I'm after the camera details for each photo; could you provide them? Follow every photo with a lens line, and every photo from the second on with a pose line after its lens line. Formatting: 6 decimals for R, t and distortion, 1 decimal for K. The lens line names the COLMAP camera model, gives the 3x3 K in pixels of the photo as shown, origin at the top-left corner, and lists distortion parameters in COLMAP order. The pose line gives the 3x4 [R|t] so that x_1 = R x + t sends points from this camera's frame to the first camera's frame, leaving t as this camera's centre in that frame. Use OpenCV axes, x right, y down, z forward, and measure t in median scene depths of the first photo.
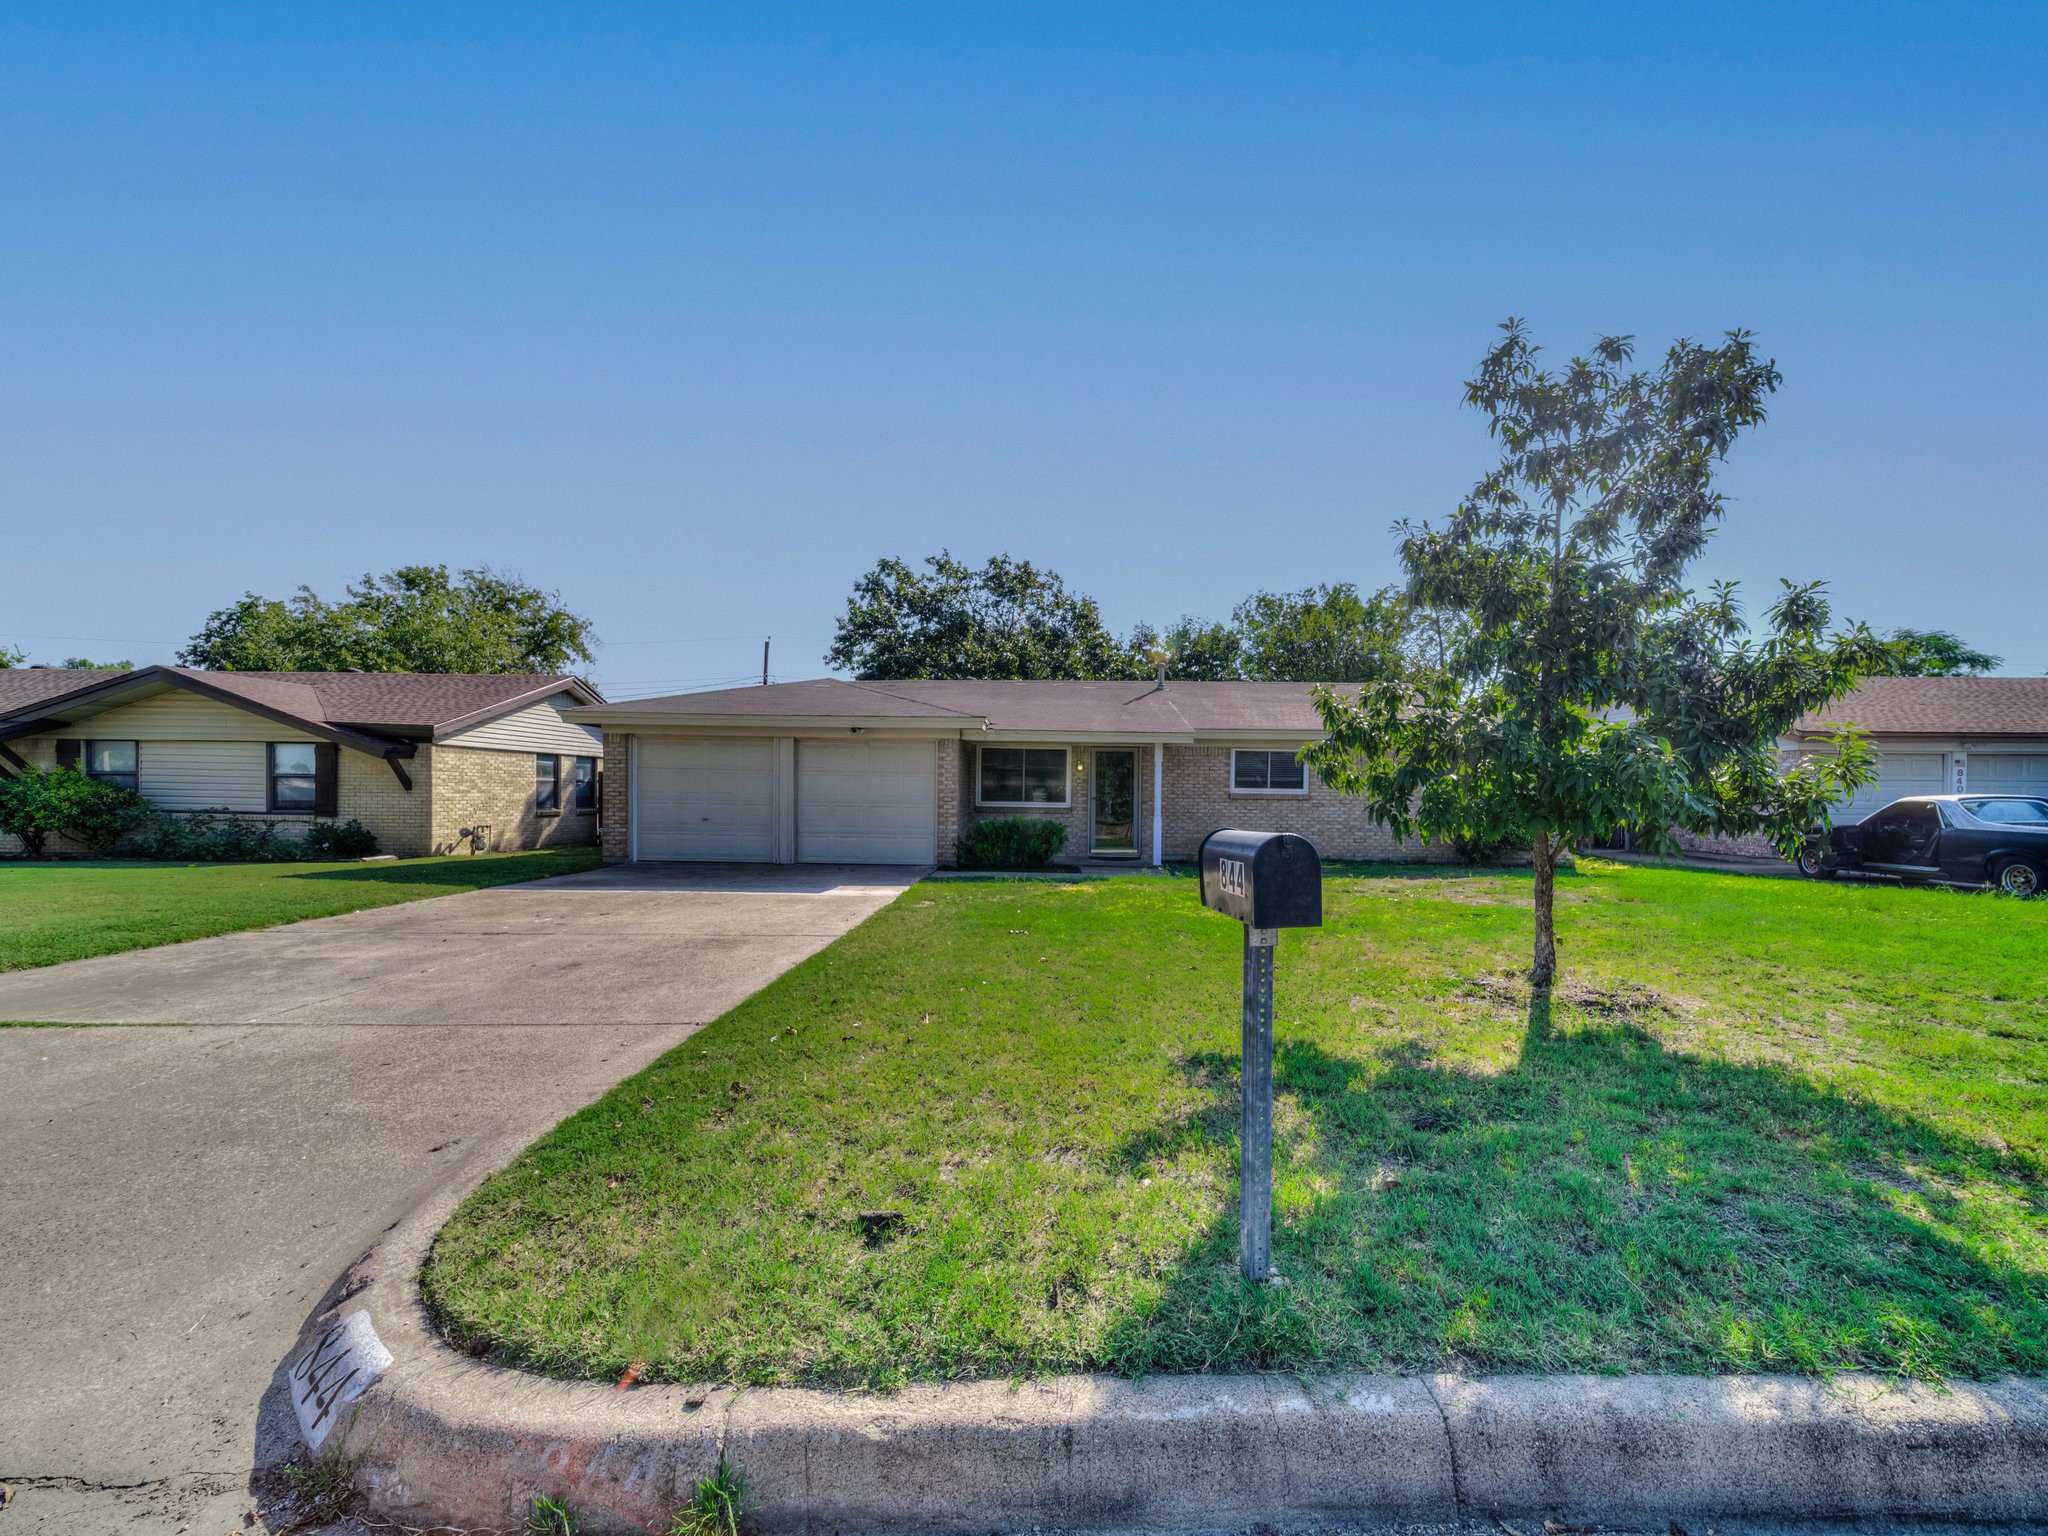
lens RADIAL K [[815.9, 0, 1050.9], [0, 815.9, 769.6], [0, 0, 1]] dist [0.000991, -0.002105]
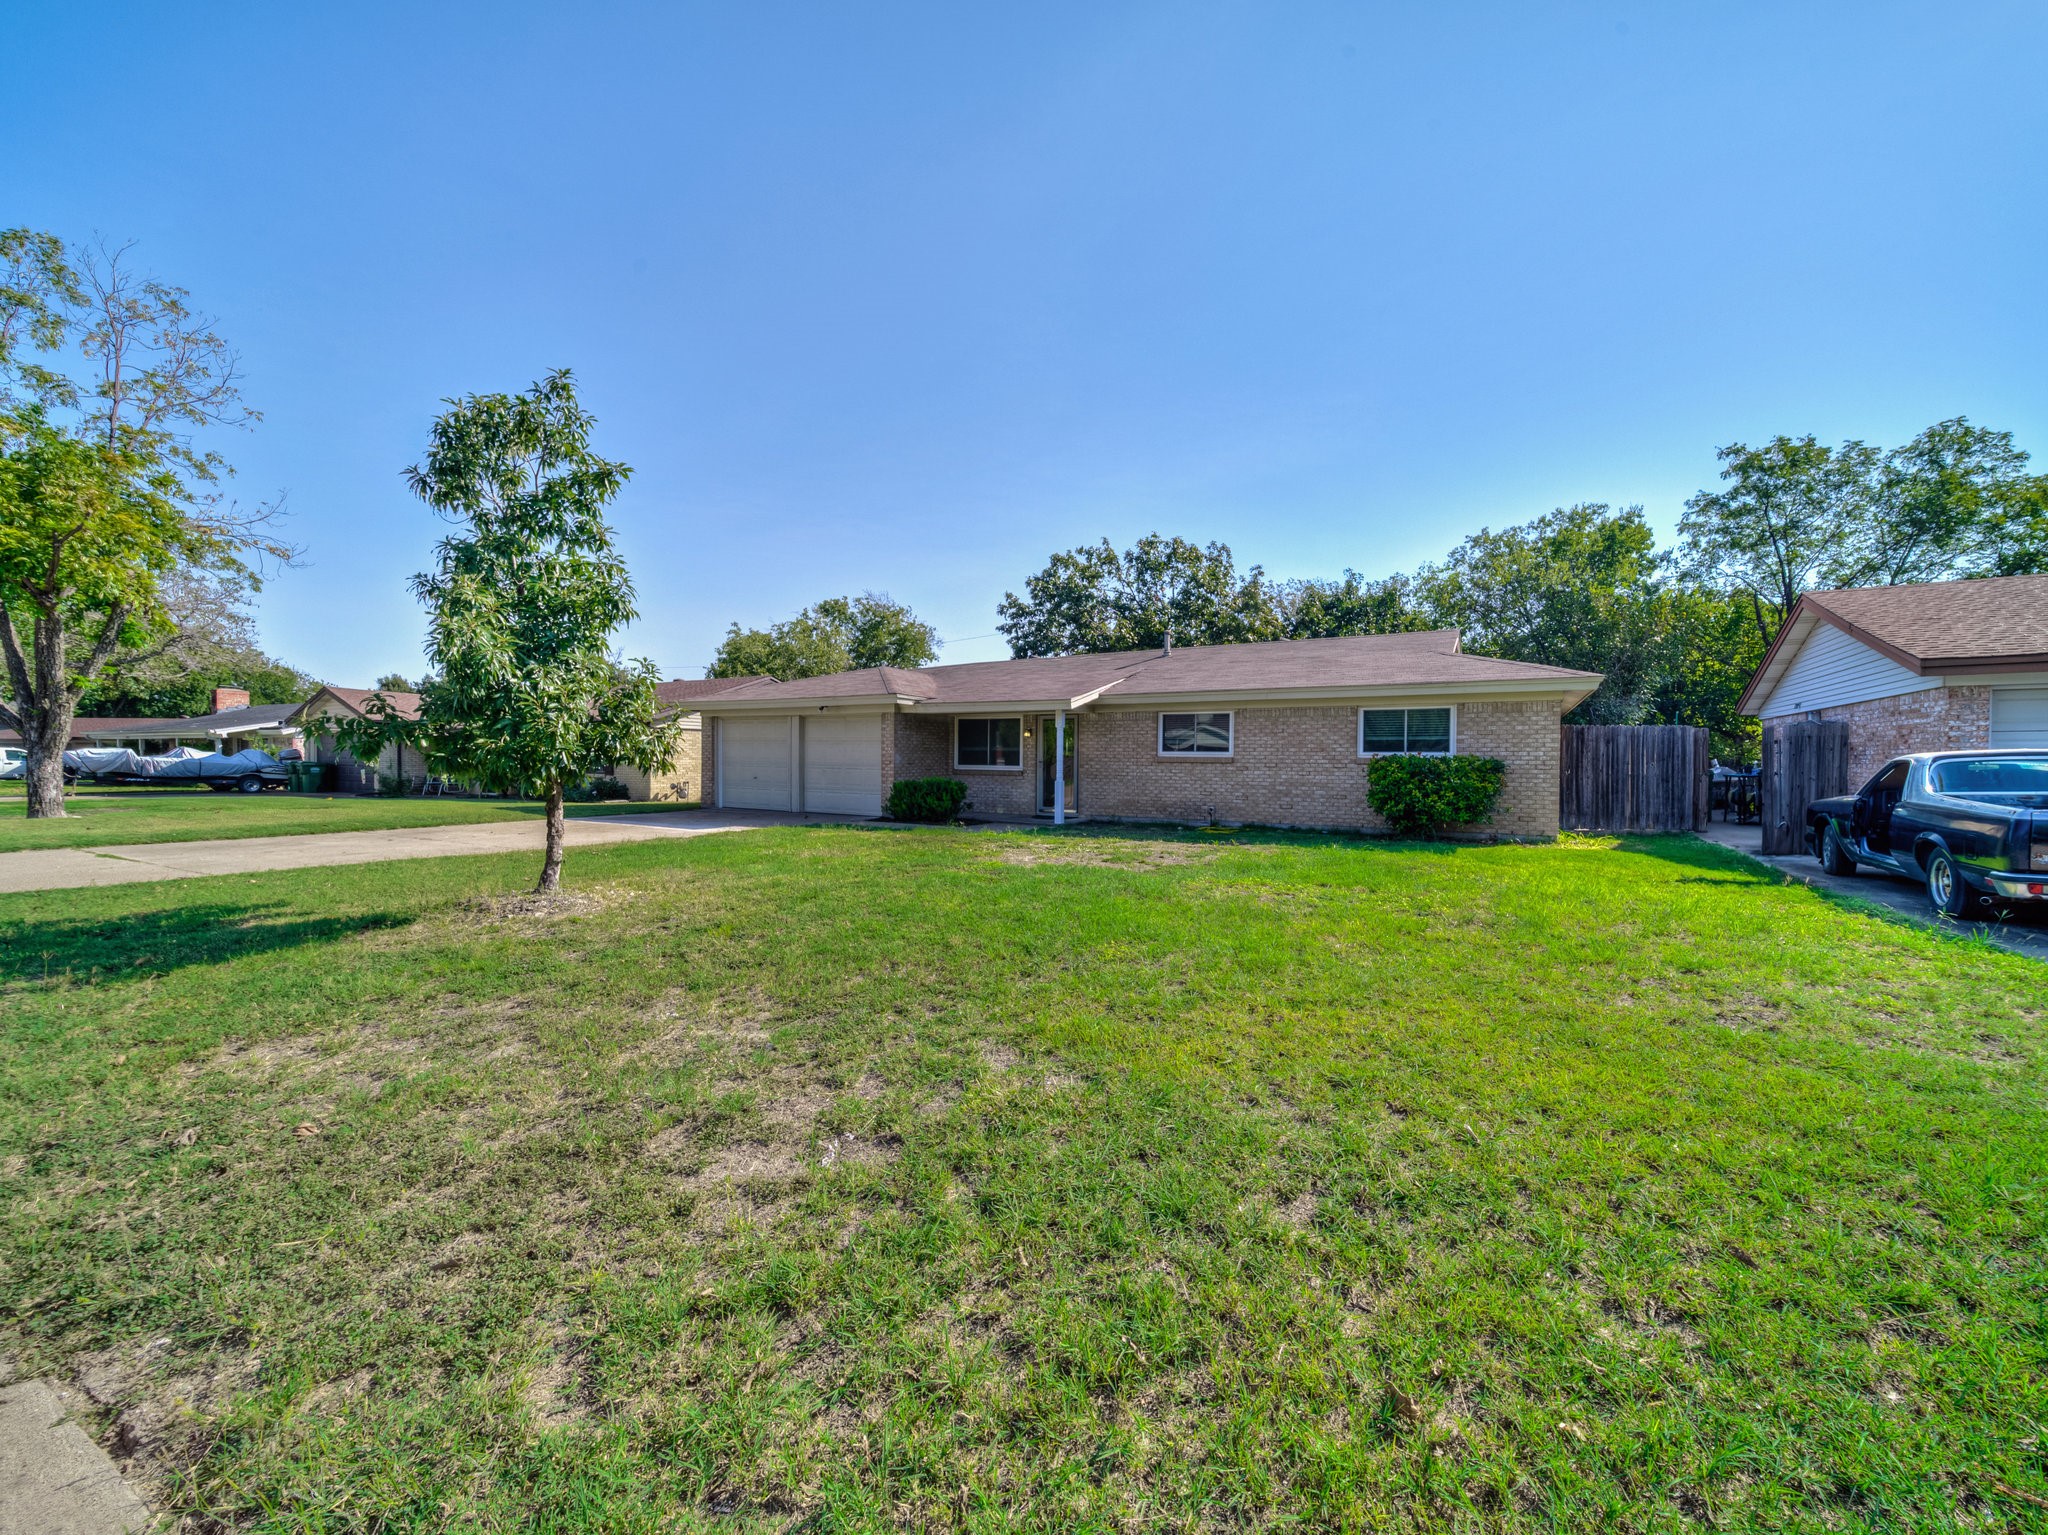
lens RADIAL K [[767.0, 0, 1048.4], [0, 767.0, 766.2], [0, 0, 1]] dist [0.002047, -0.001707]
pose [[0.874968, -0.001095, -0.484179, 0.562441], [0.017025, 0.999449, 0.028506, 0.011112], [0.483881, -0.033184, 0.874504, 0.098017]]
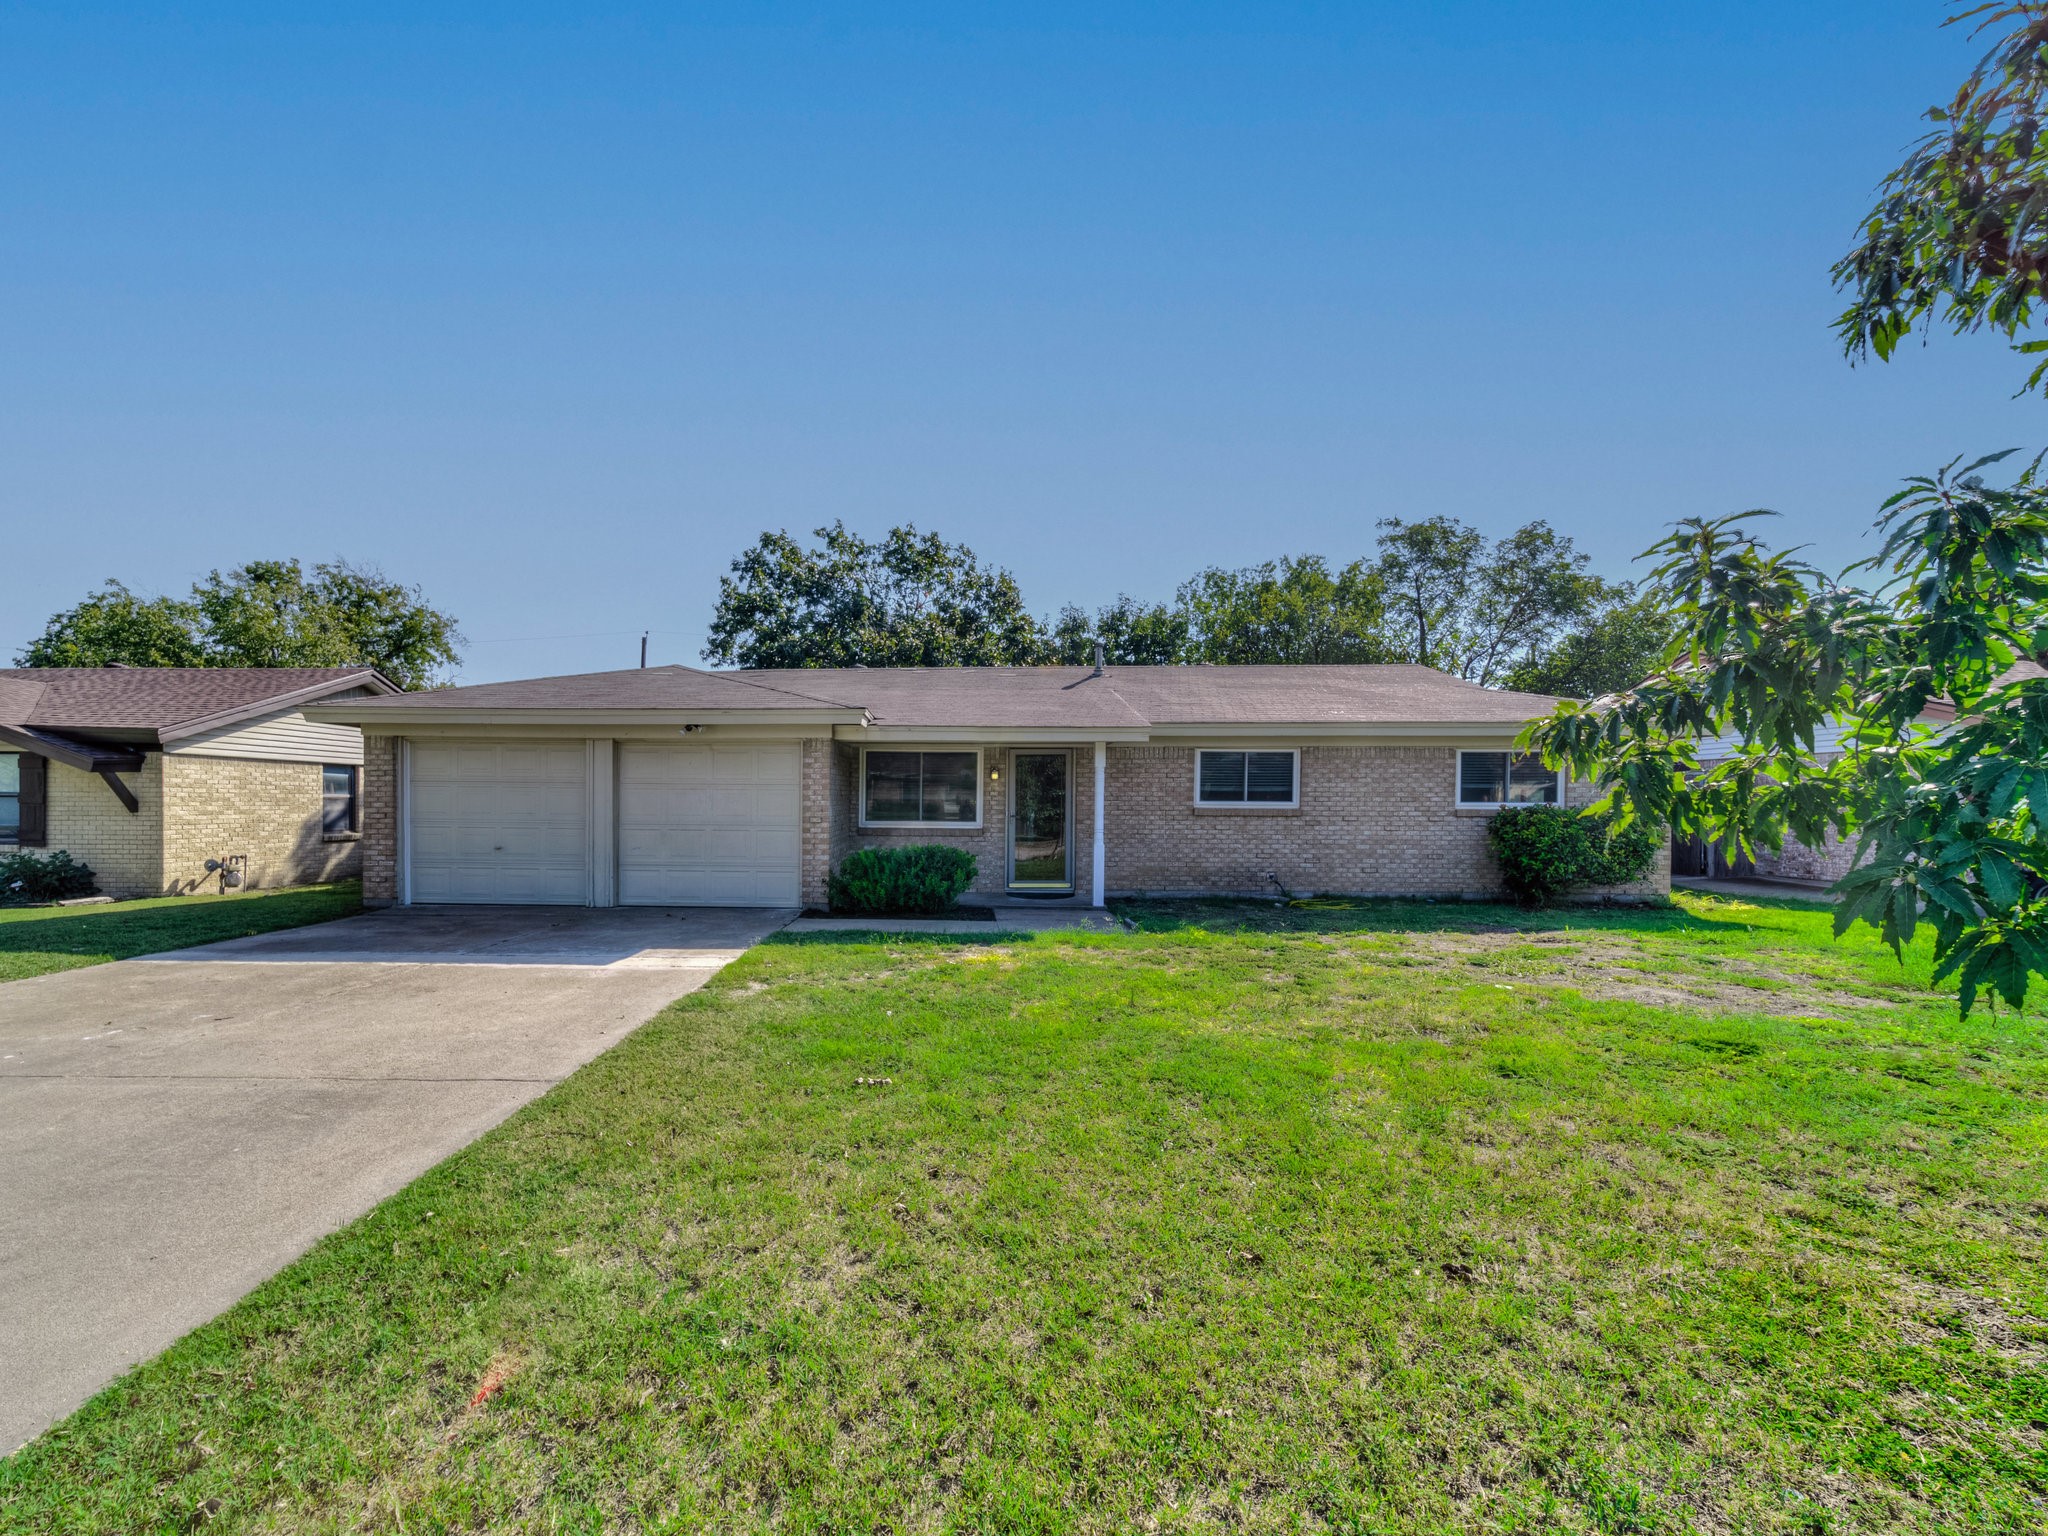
lens RADIAL K [[870.3, 0, 936.4], [0, 870.3, 777.4], [0, 0, 1]] dist [0.002926, 0.000042]
pose [[0.999206, -0.008645, -0.038894, 0.012541], [0.008597, 0.999962, -0.001403, -0.000307], [0.038904, 0.001067, 0.999242, 0.184700]]
